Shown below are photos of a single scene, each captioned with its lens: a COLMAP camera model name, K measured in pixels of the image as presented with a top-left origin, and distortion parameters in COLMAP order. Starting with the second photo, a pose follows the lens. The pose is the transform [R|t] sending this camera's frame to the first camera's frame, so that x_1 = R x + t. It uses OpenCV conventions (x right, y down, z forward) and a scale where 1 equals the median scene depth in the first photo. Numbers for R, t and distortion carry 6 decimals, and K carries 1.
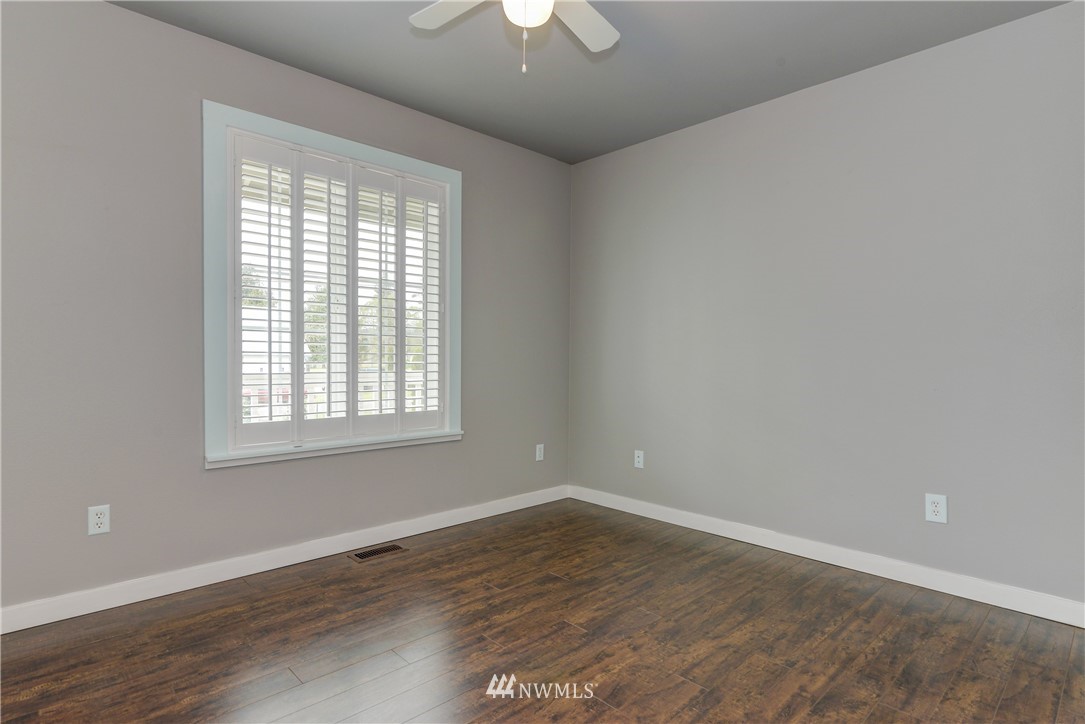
lens RADIAL K [[539.8, 0, 542.3], [0, 539.8, 370.5], [0, 0, 1]] dist [0.000811, -0.000606]
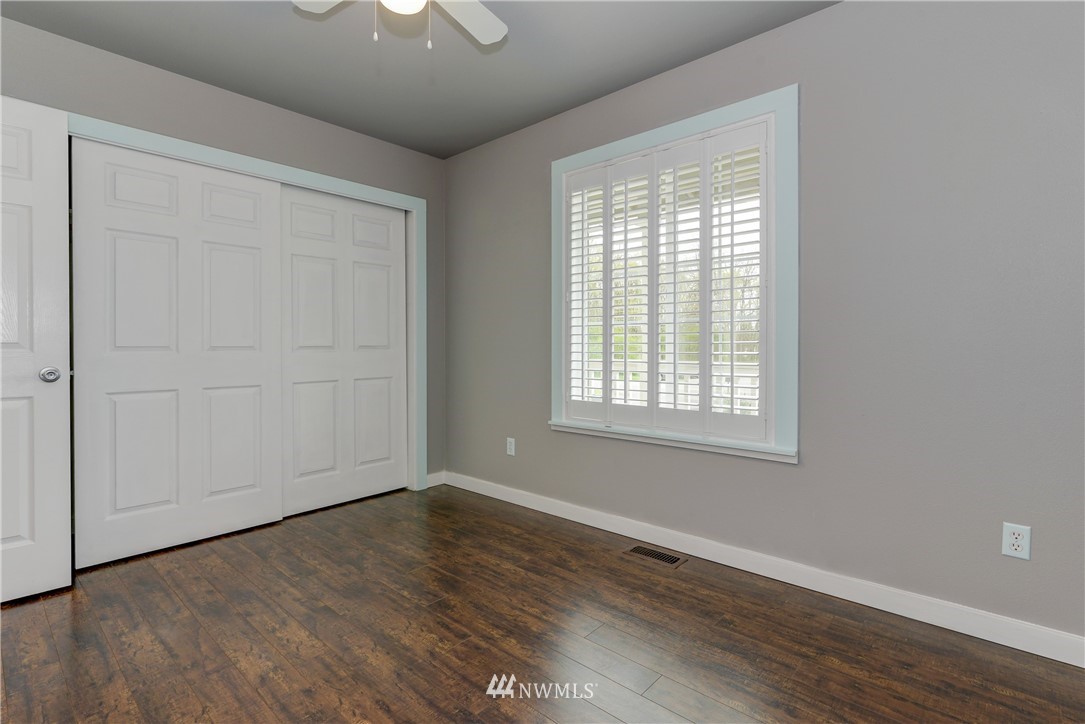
lens RADIAL K [[509.3, 0, 541.0], [0, 509.3, 350.2], [0, 0, 1]] dist [-0.003181, -0.000191]
pose [[0.087760, -0.000777, -0.996141, 0.618225], [-0.019263, 0.999811, -0.002477, -0.013698], [0.995955, 0.019406, 0.087728, 0.799300]]
